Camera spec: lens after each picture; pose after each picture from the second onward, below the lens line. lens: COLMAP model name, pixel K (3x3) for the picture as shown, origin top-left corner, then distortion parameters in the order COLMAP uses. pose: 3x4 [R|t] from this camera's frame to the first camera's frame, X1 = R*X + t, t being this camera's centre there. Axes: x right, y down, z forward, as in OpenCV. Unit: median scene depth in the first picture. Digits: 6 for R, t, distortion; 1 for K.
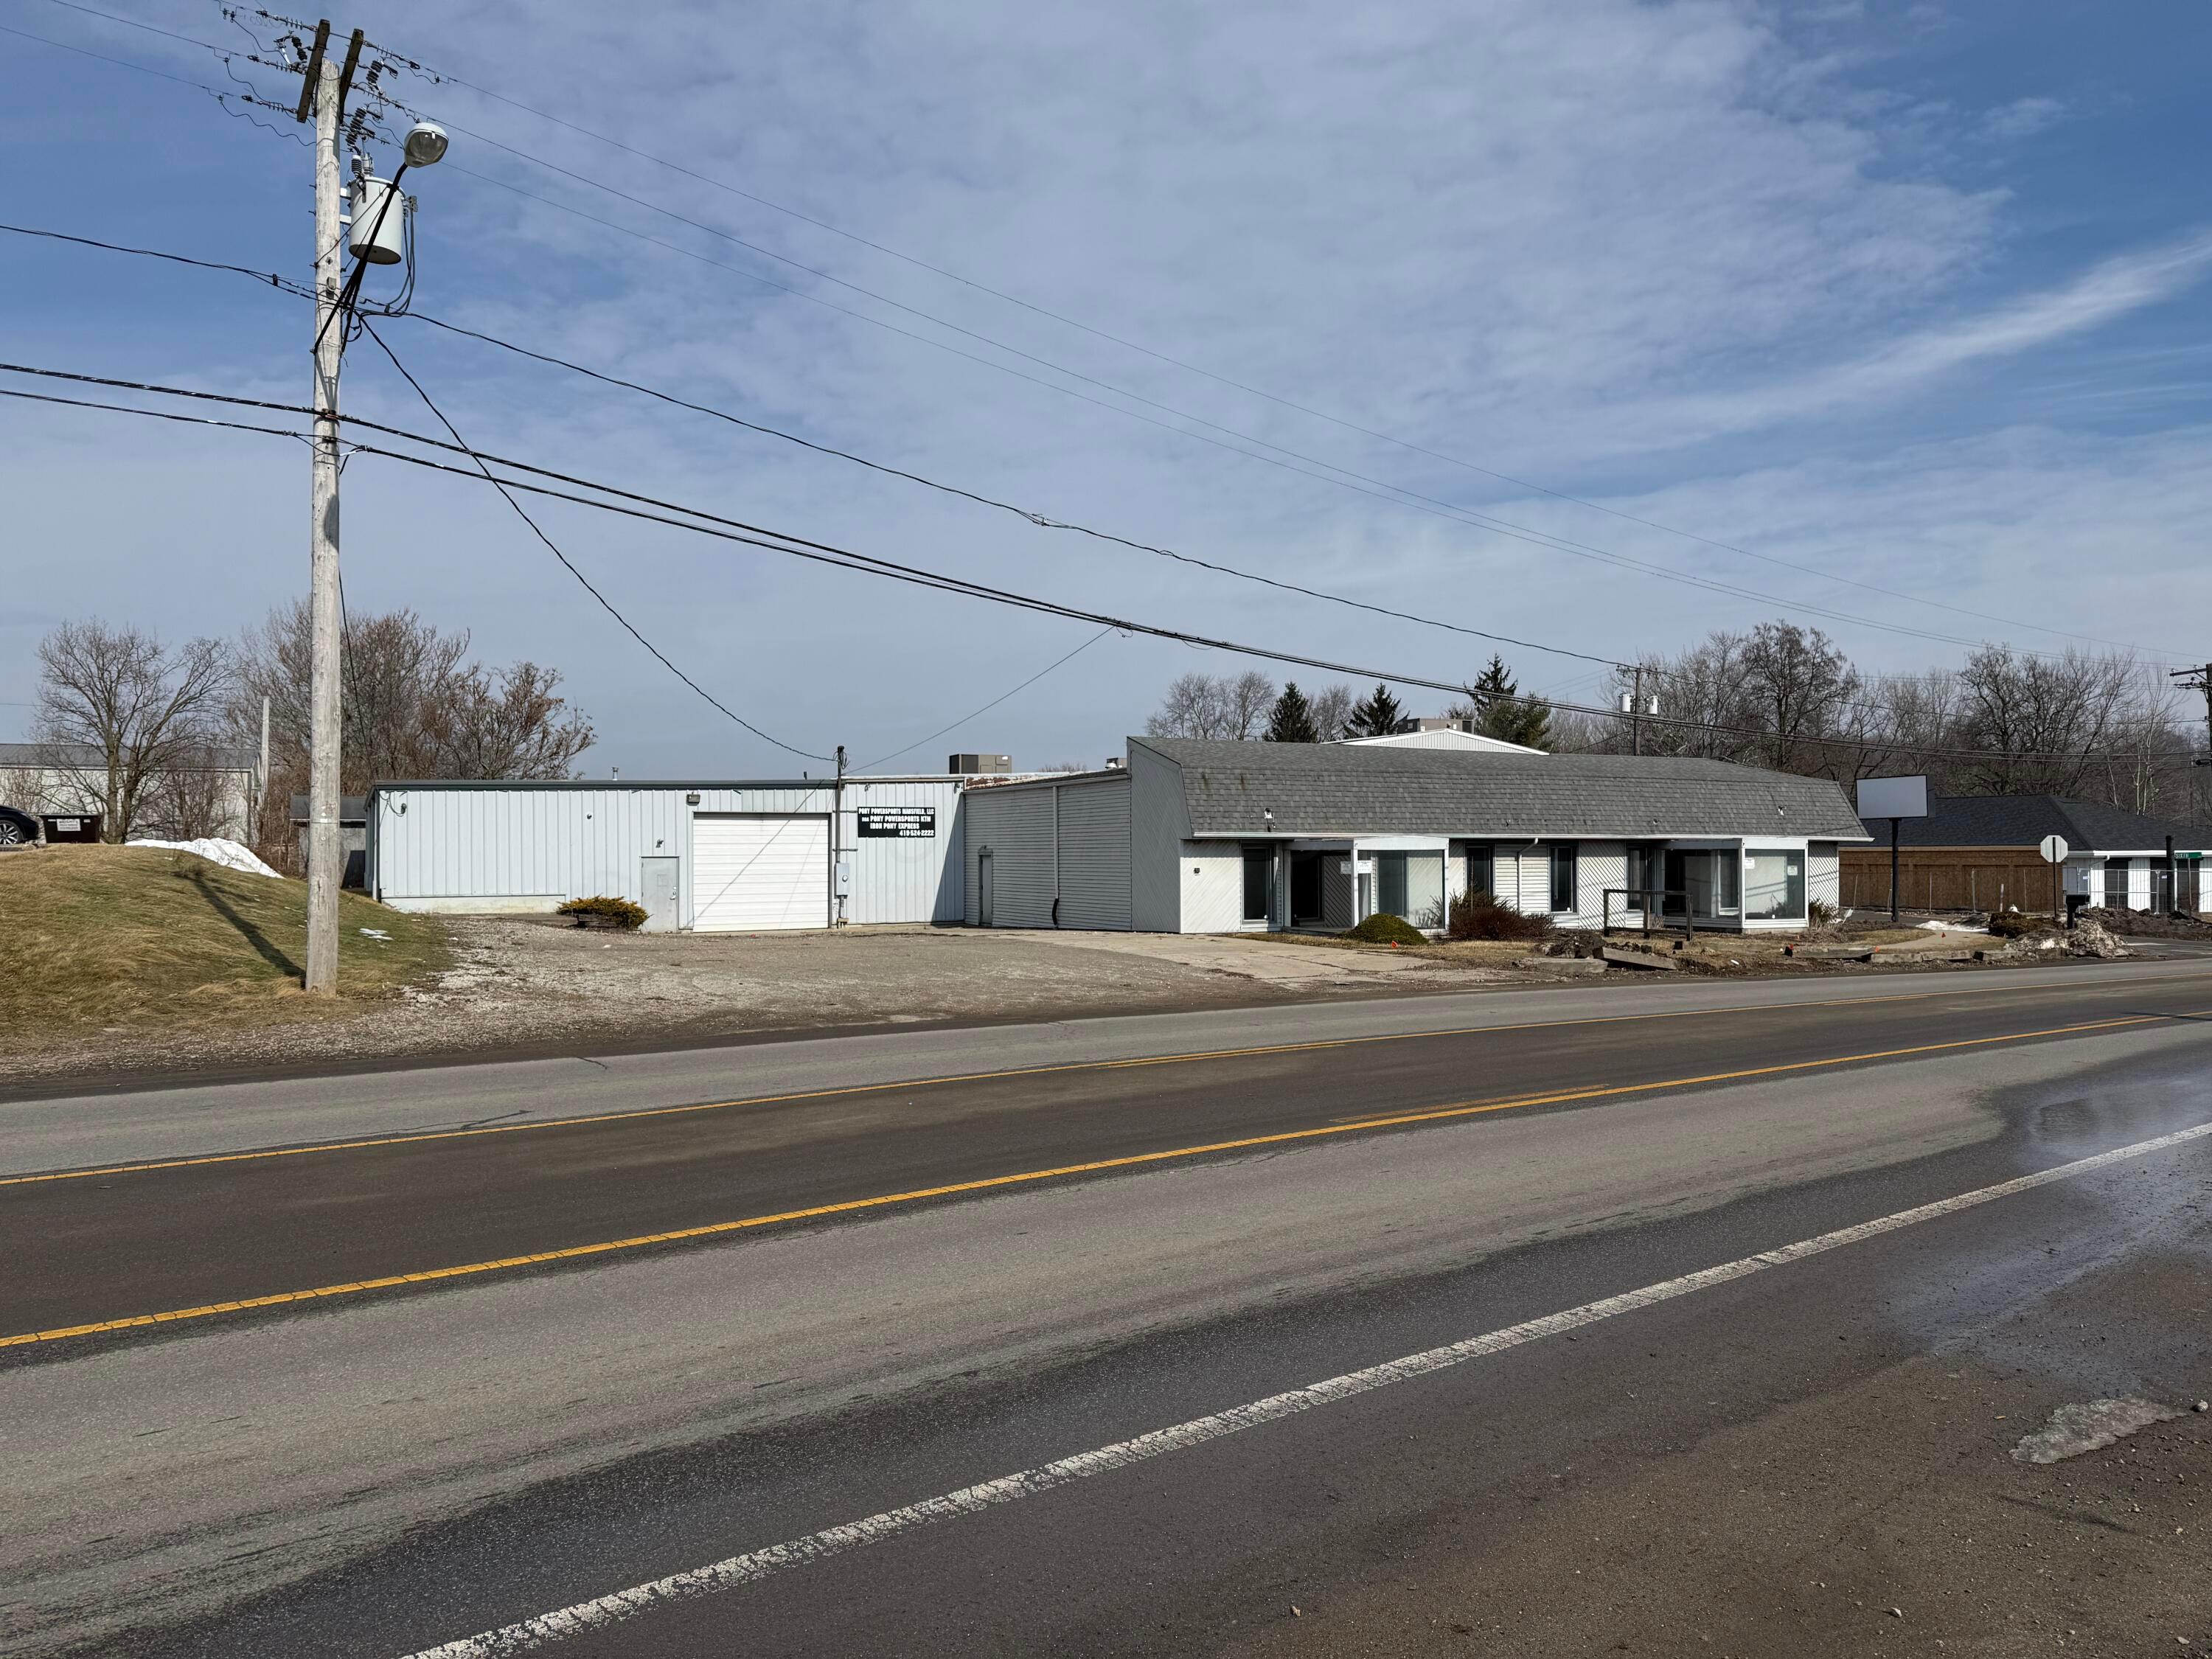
lens RADIAL K [[1551.4, 0, 1142.5], [0, 1551.4, 878.4], [0, 0, 1]] dist [0.092764, -0.115406]
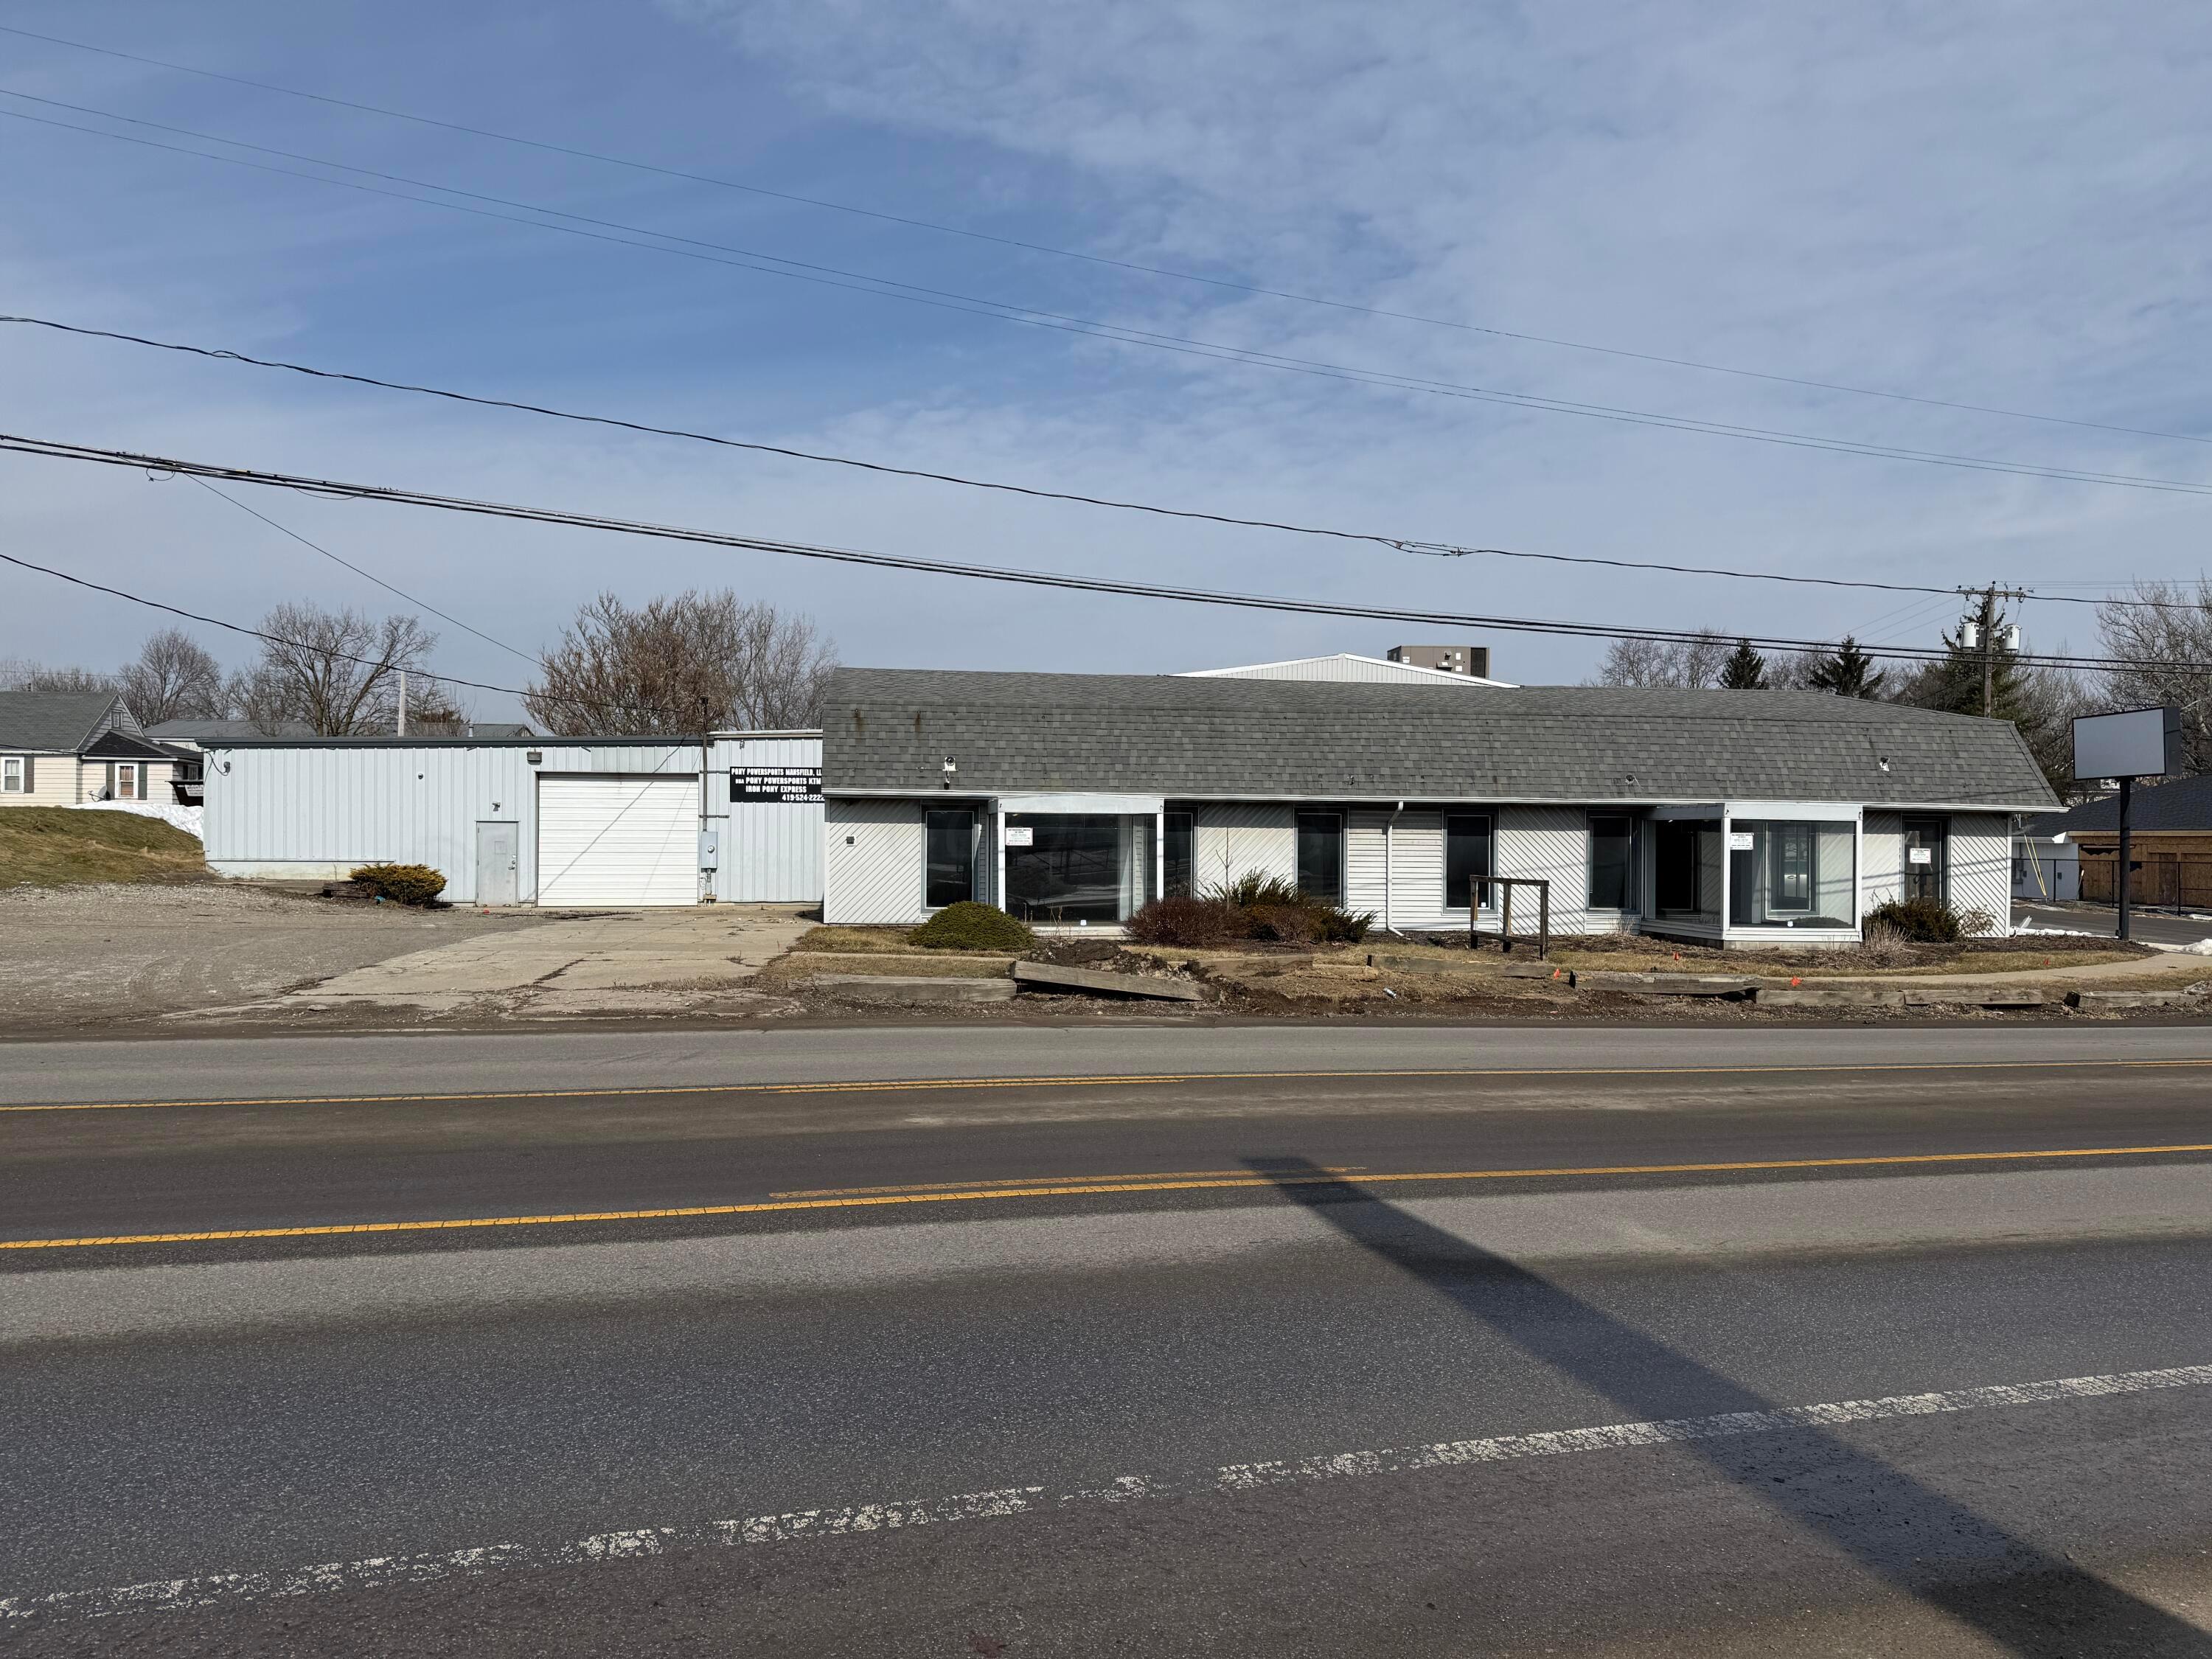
lens RADIAL K [[1551.4, 0, 1136.1], [0, 1551.4, 823.8], [0, 0, 1]] dist [0.092764, -0.115406]
pose [[0.938304, 0.007754, -0.345724, 0.332135], [-0.015964, 0.999654, -0.020904, 0.000564], [0.345443, 0.025133, 0.938103, 0.263850]]
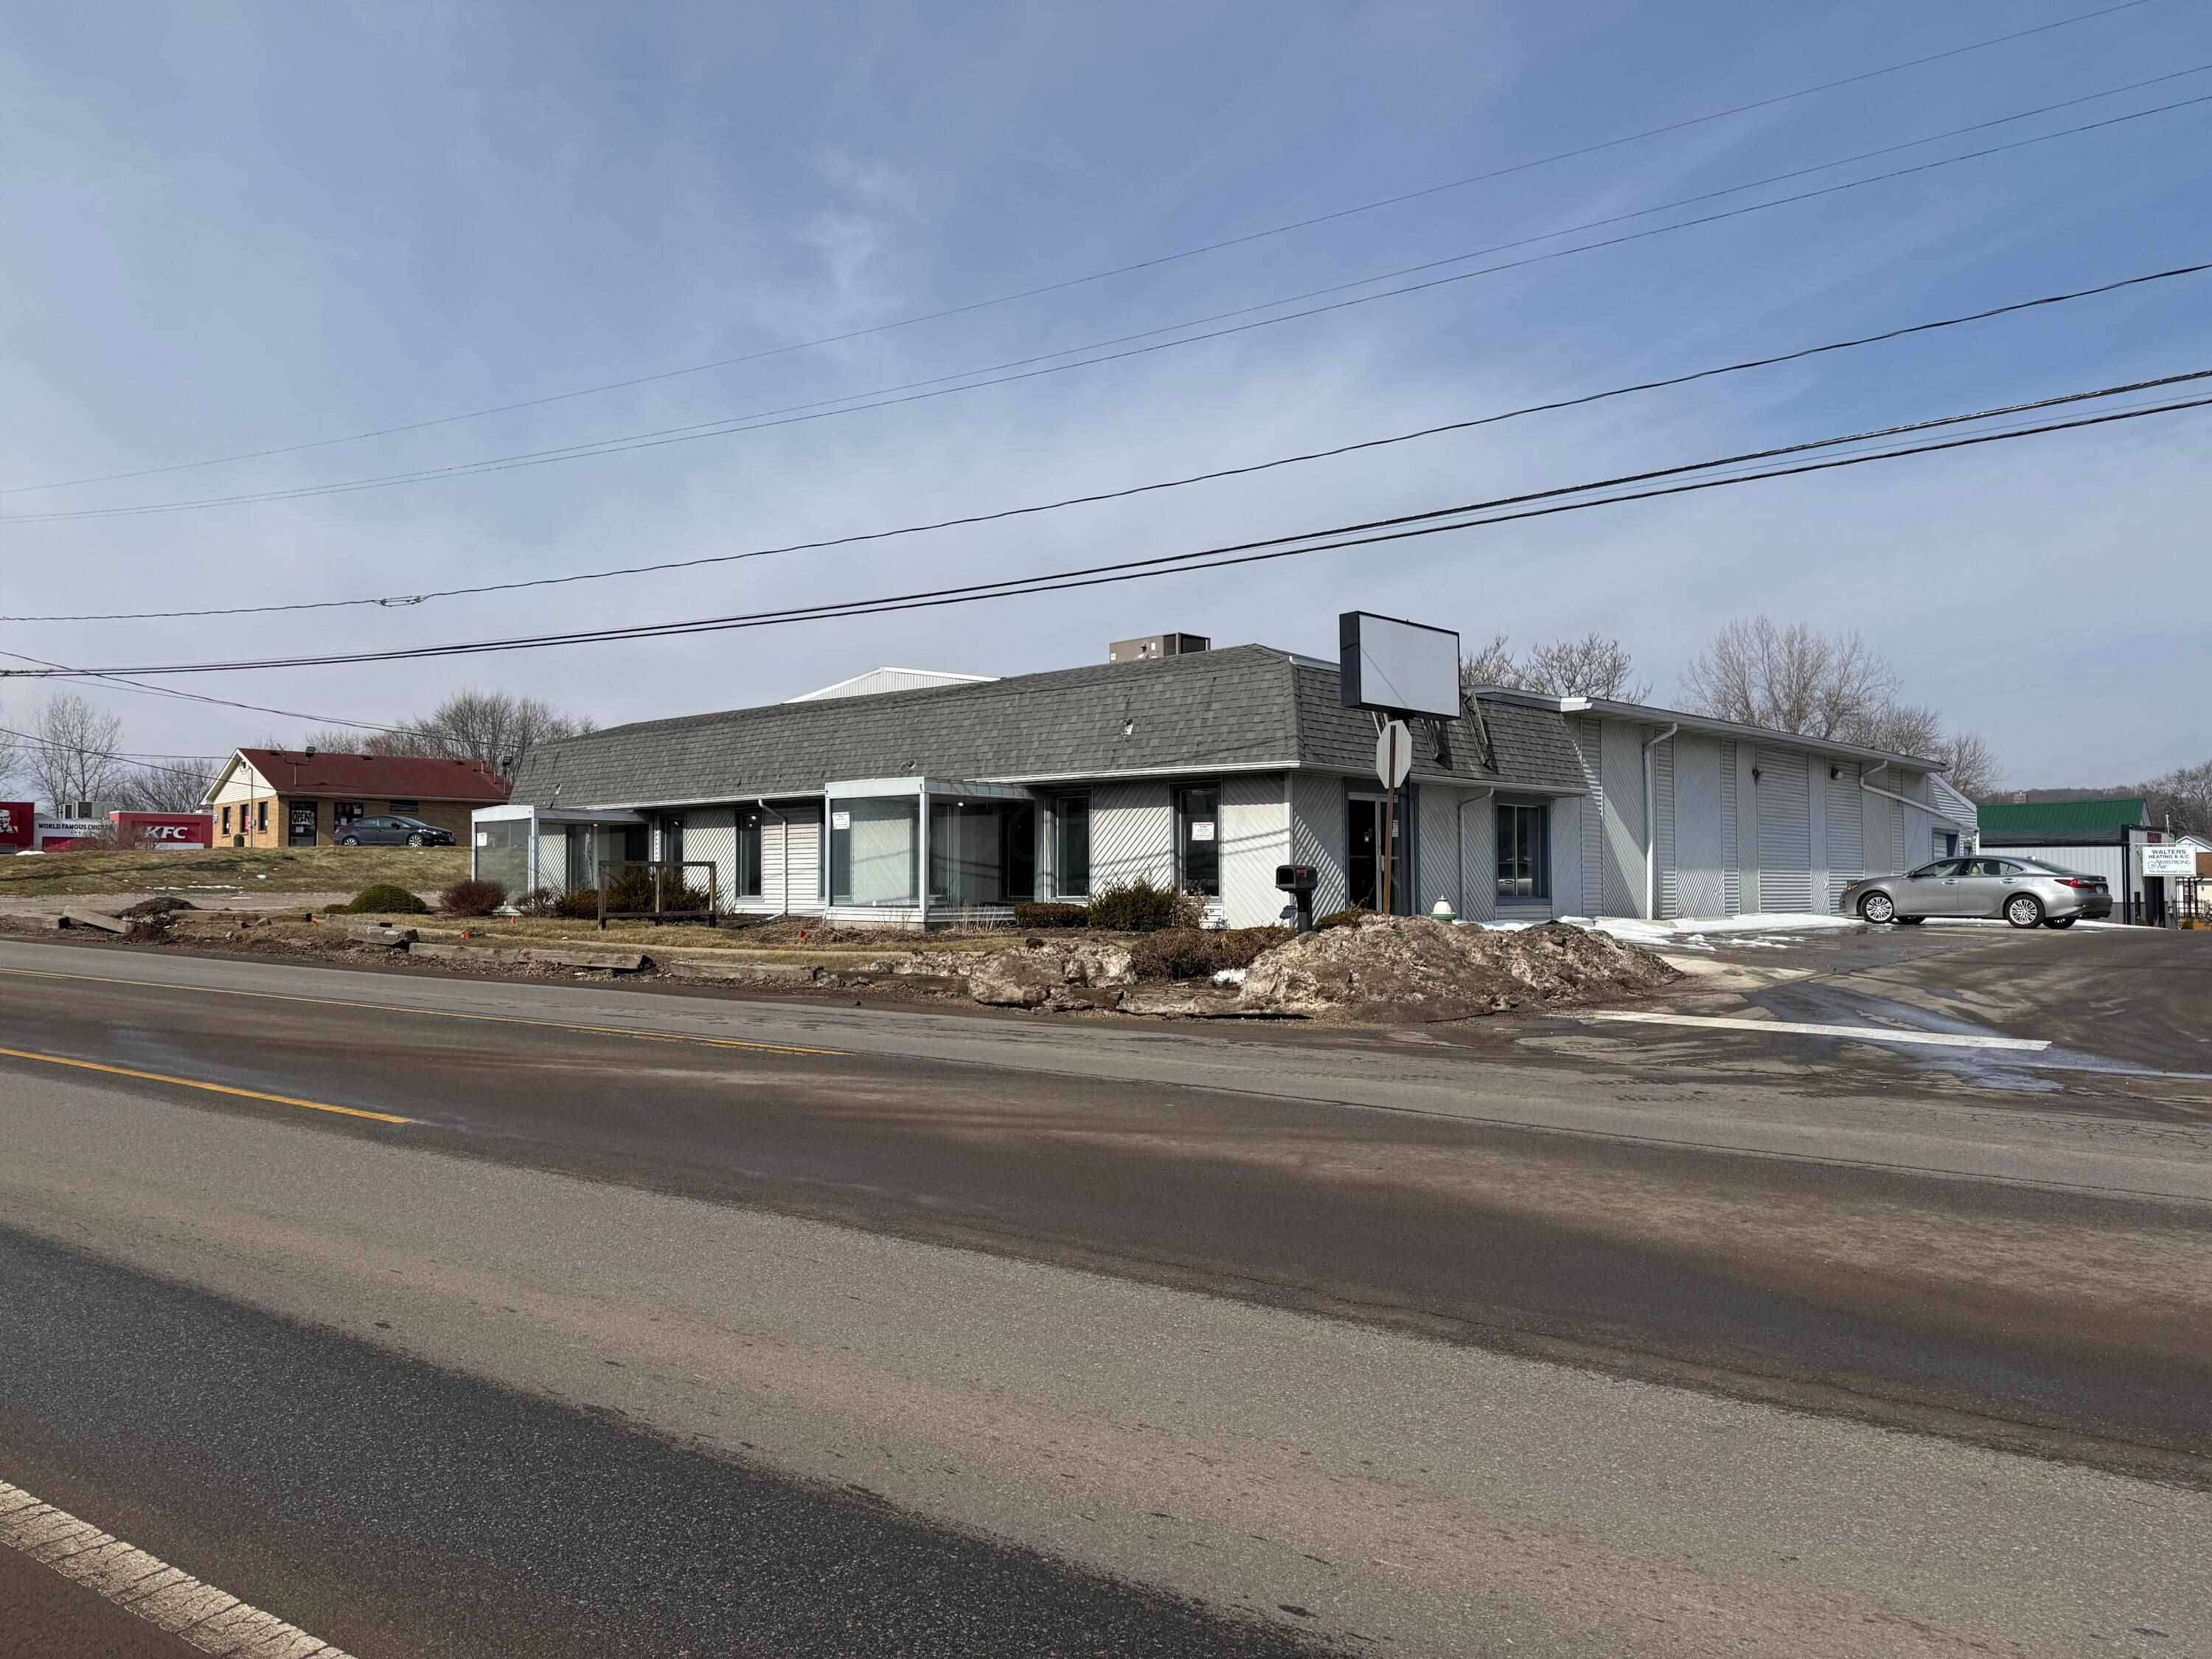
lens RADIAL K [[1551.4, 0, 1097.1], [0, 1551.4, 813.1], [0, 0, 1]] dist [0.092764, -0.115406]
pose [[0.335823, -0.044304, -0.940883, 0.907442], [-0.011593, 0.998623, -0.051160, 0.016617], [0.941854, 0.028088, 0.334847, 0.779523]]
